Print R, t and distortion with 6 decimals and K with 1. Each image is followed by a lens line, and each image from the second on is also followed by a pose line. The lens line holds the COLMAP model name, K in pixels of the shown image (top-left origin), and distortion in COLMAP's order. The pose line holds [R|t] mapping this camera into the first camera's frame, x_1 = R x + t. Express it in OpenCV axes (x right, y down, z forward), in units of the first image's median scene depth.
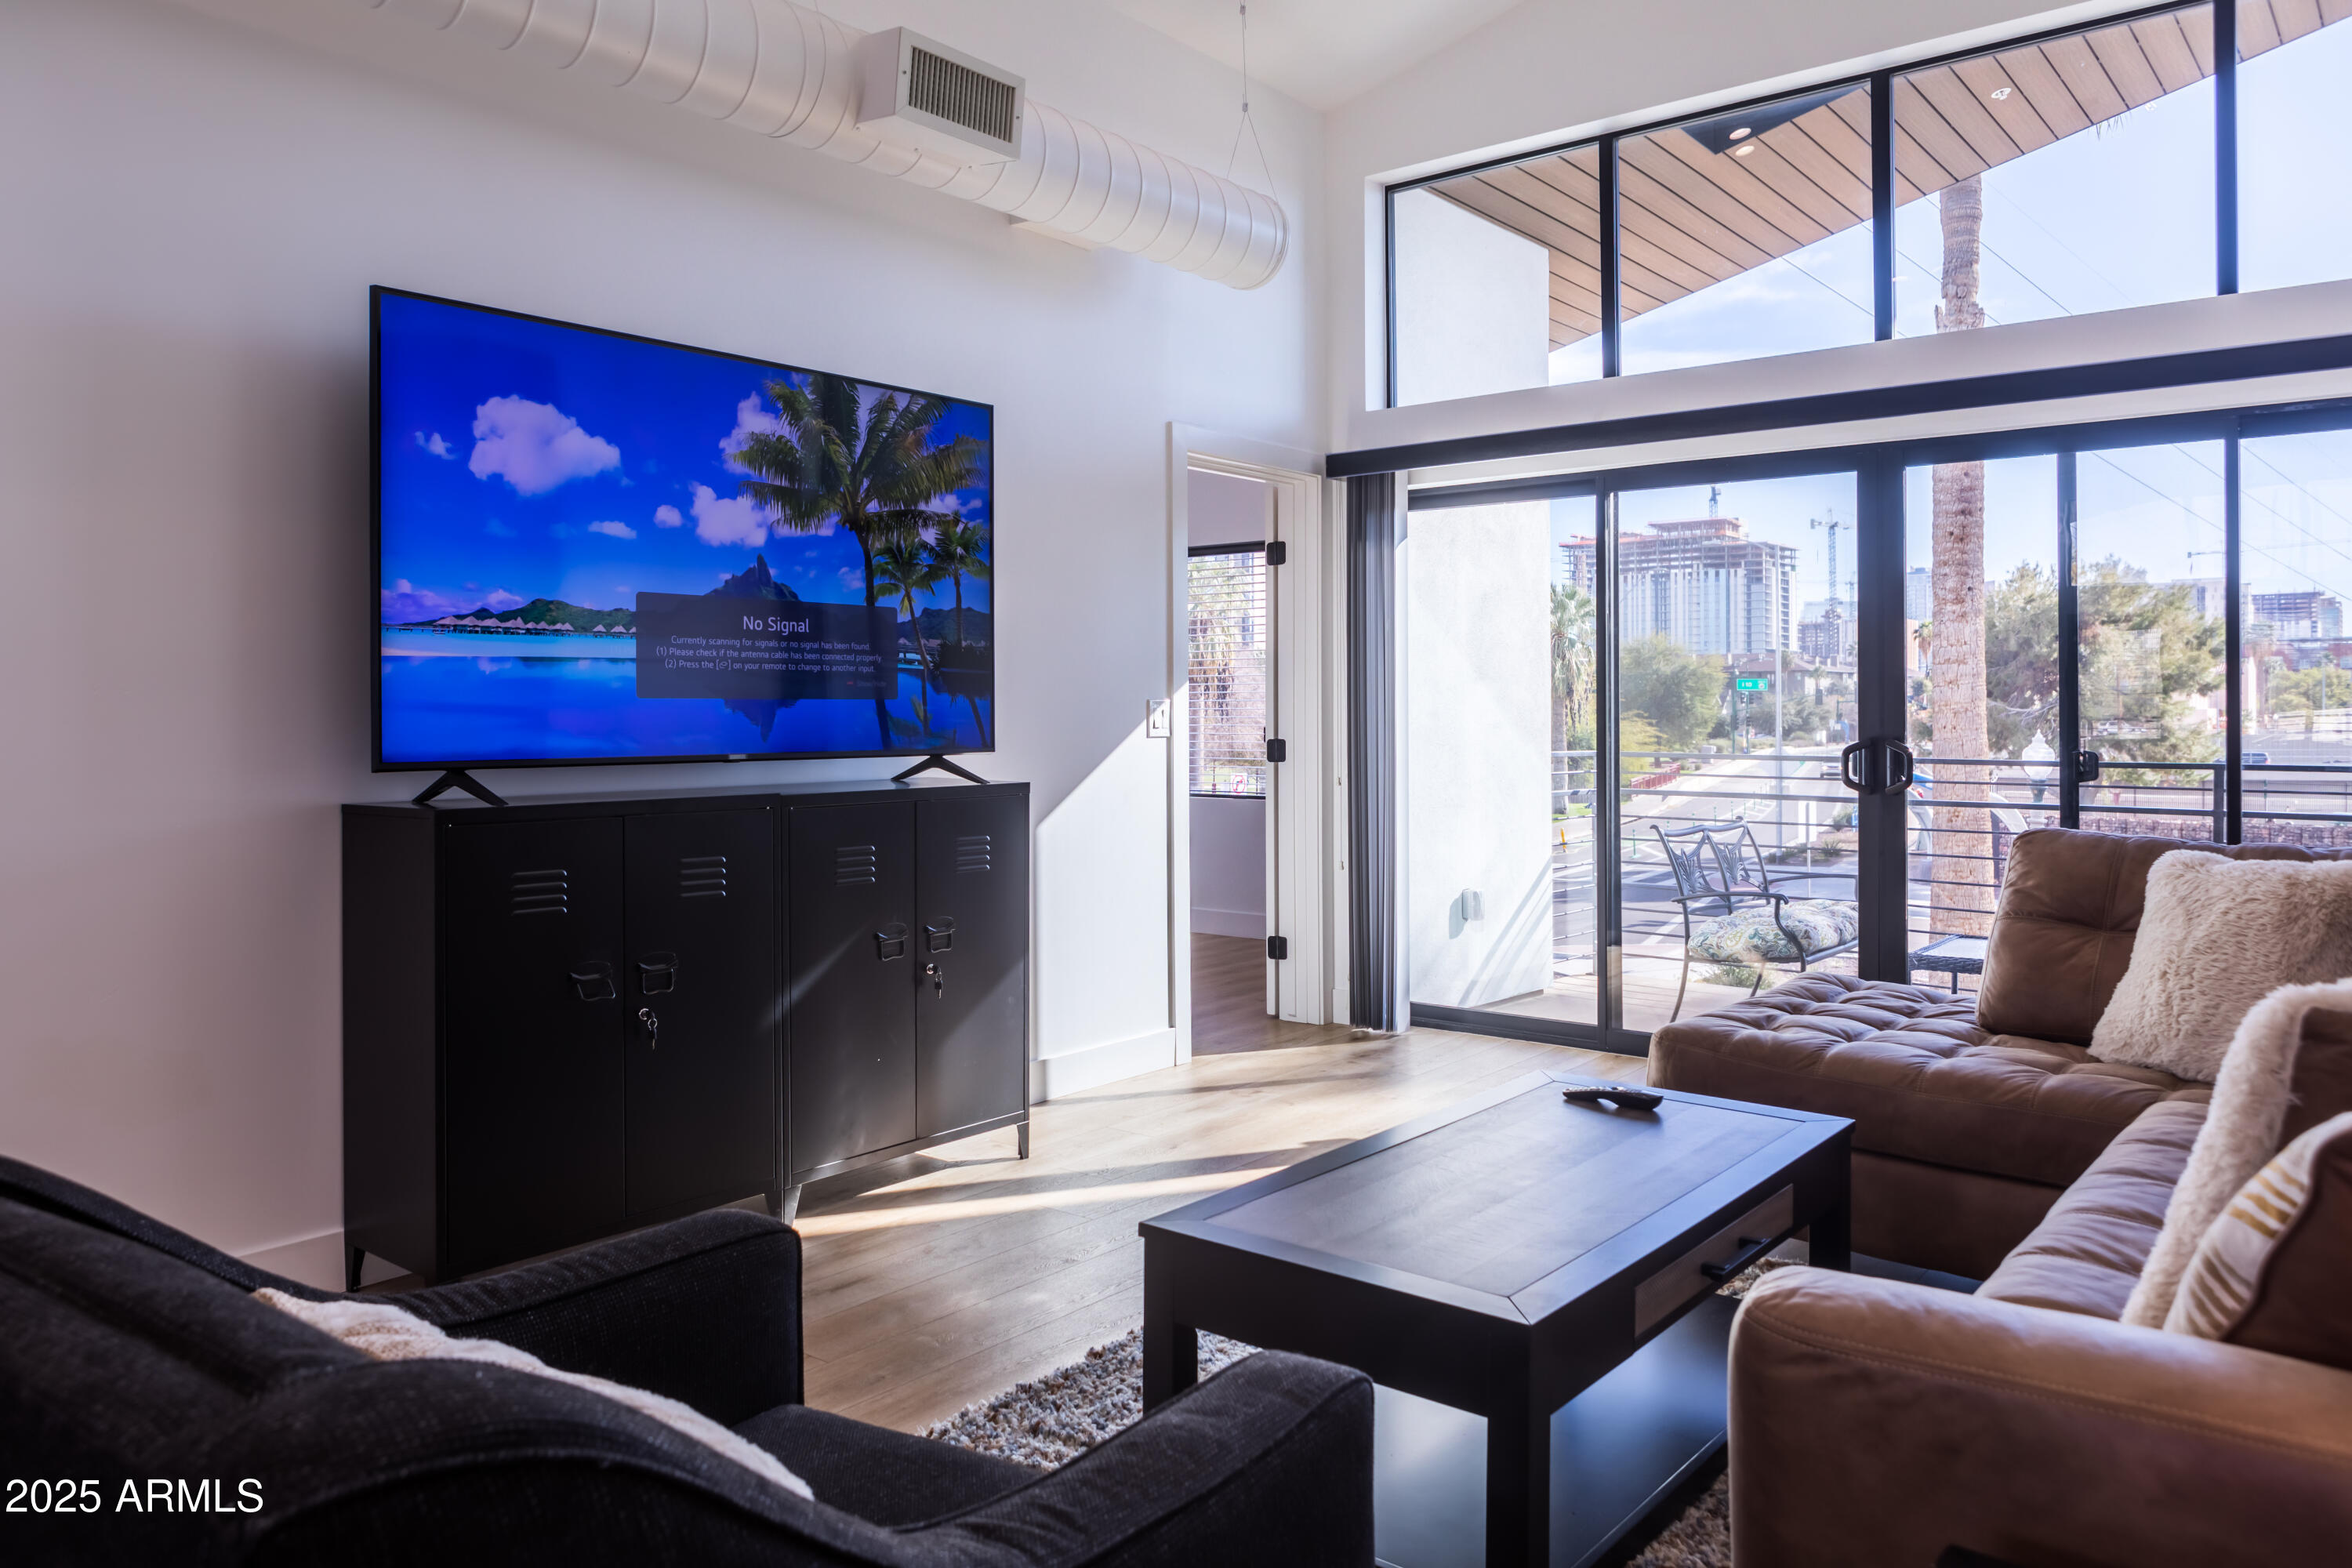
lens RADIAL K [[1647.3, 0, 1172.5], [0, 1647.3, 703.3], [0, 0, 1]] dist [0.000643, 0.001509]
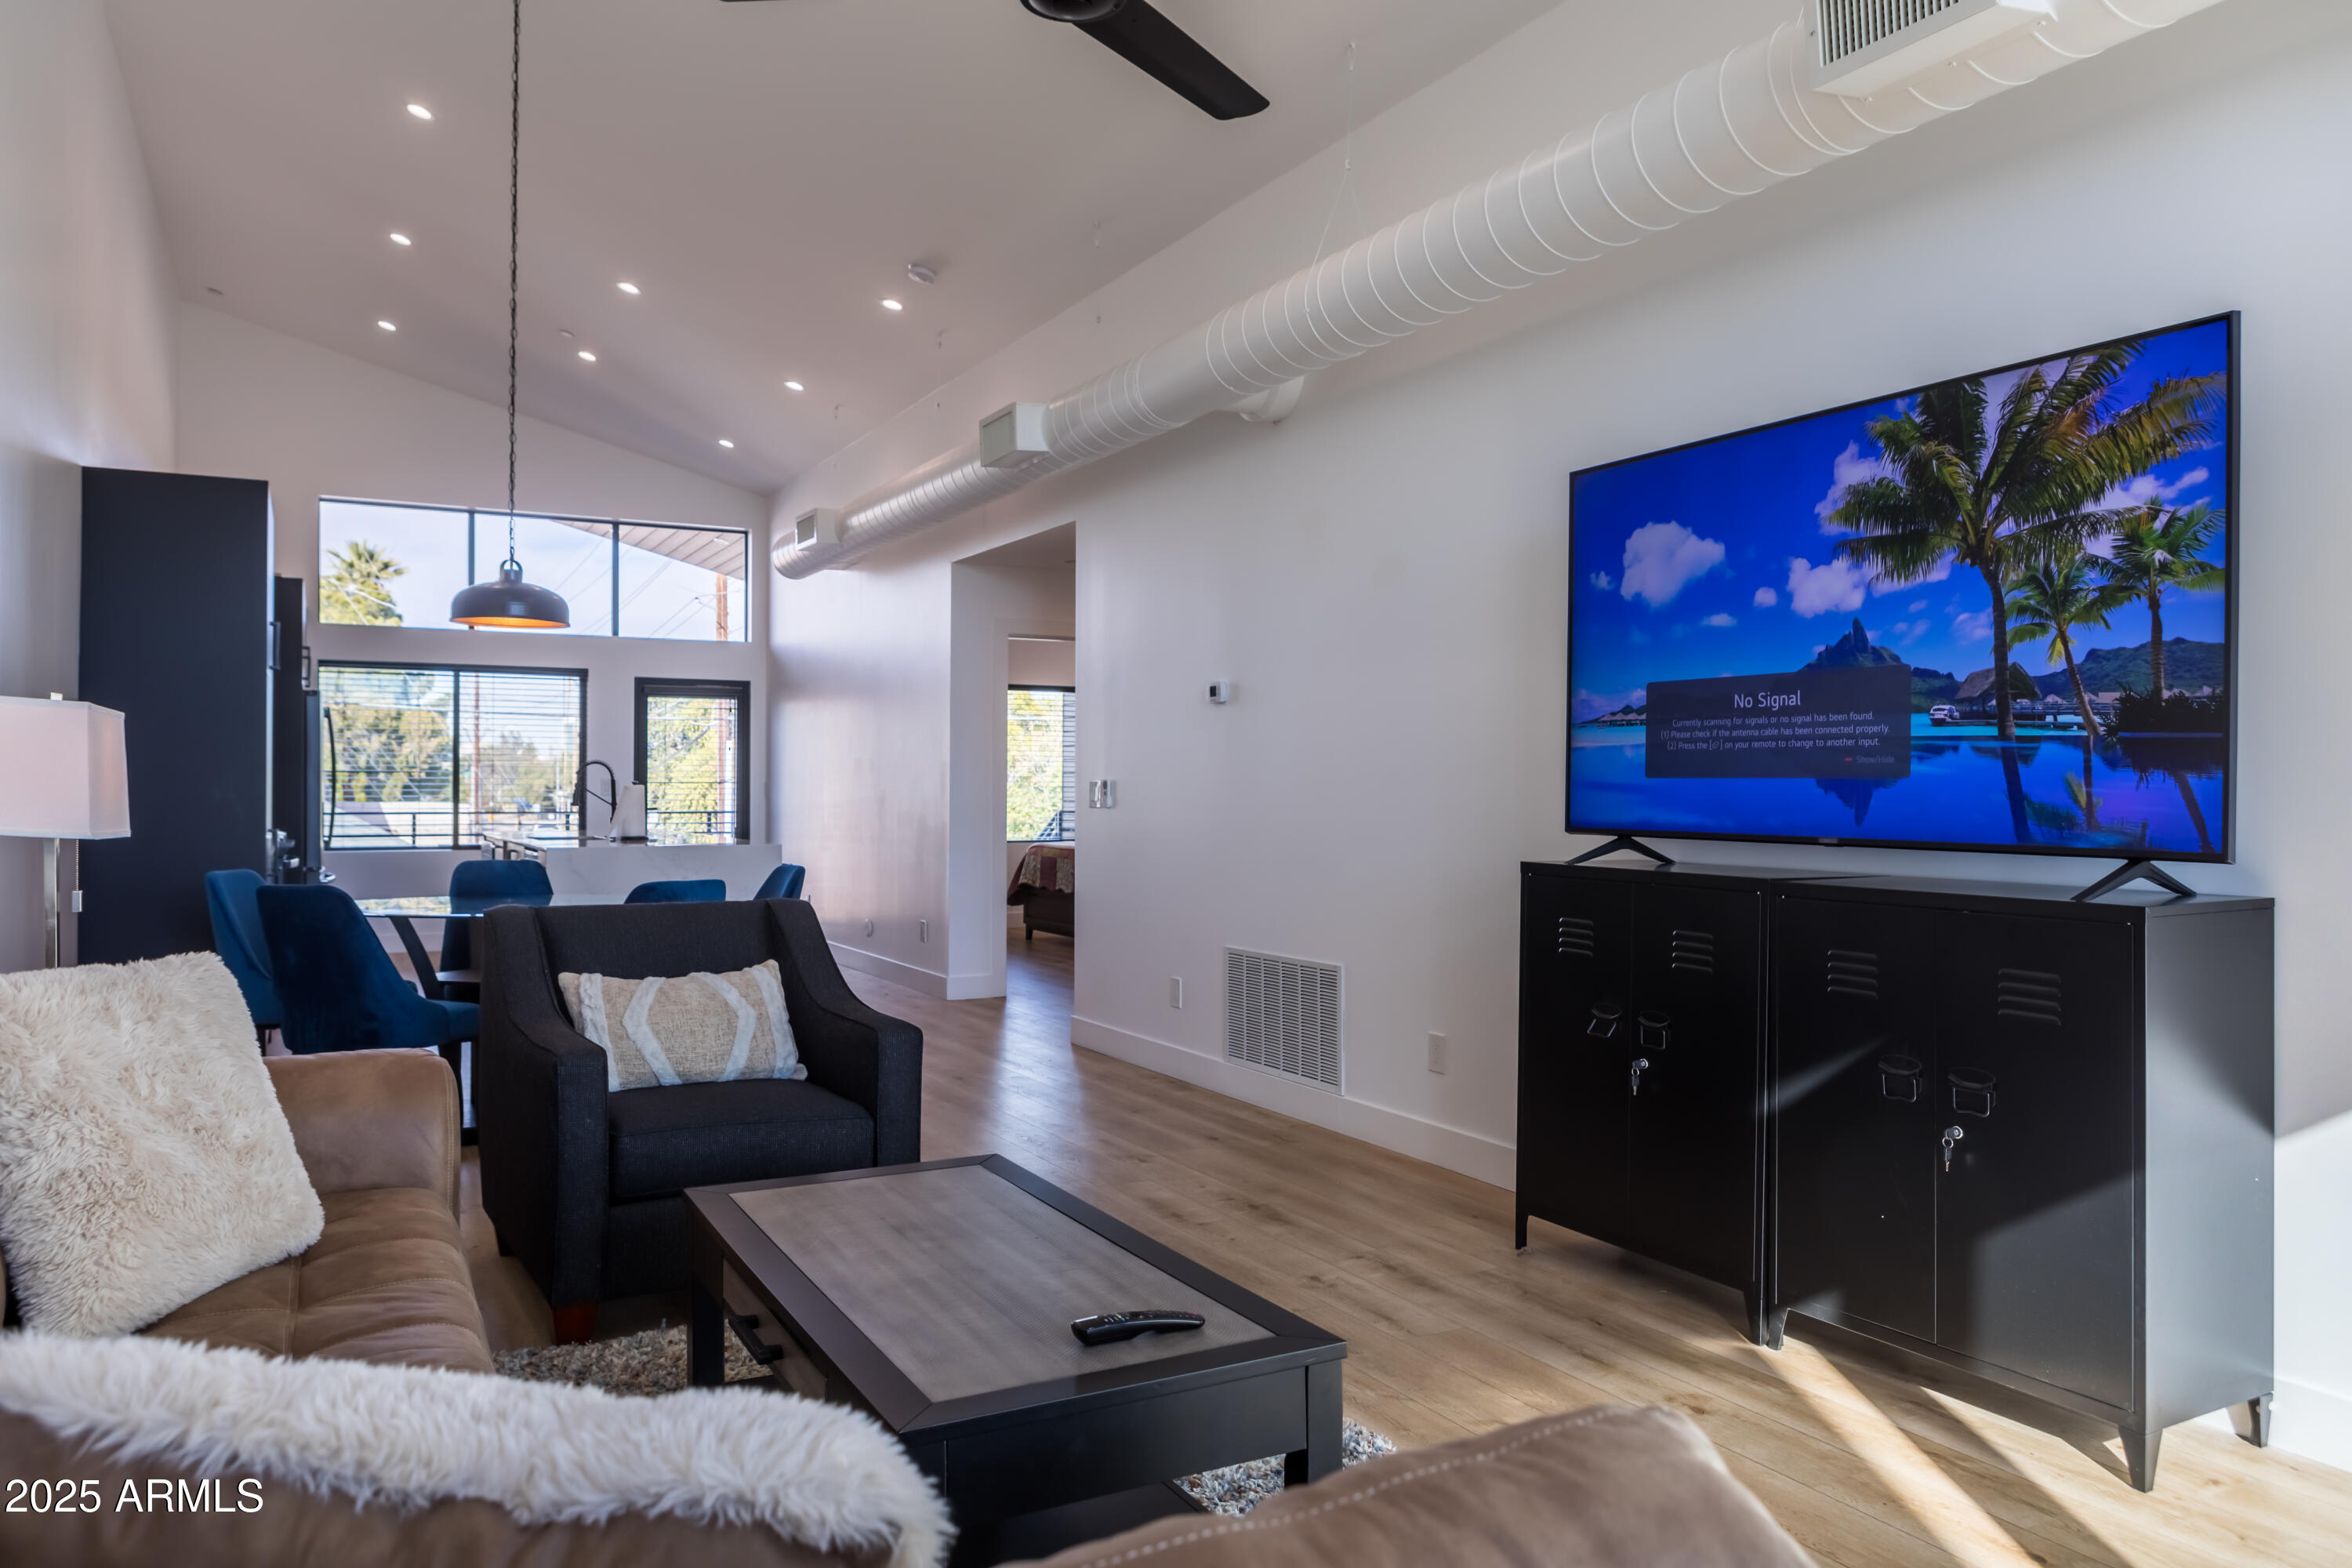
lens RADIAL K [[1633.5, 0, 1176.0], [0, 1633.5, 784.0], [0, 0, 1]] dist [-0.023190, 0.000023]
pose [[-0.392941, 0.001573, -0.919562, 0.703538], [-0.000389, 0.999998, 0.001877, -0.001160], [0.919564, 0.001095, -0.392939, 0.991730]]
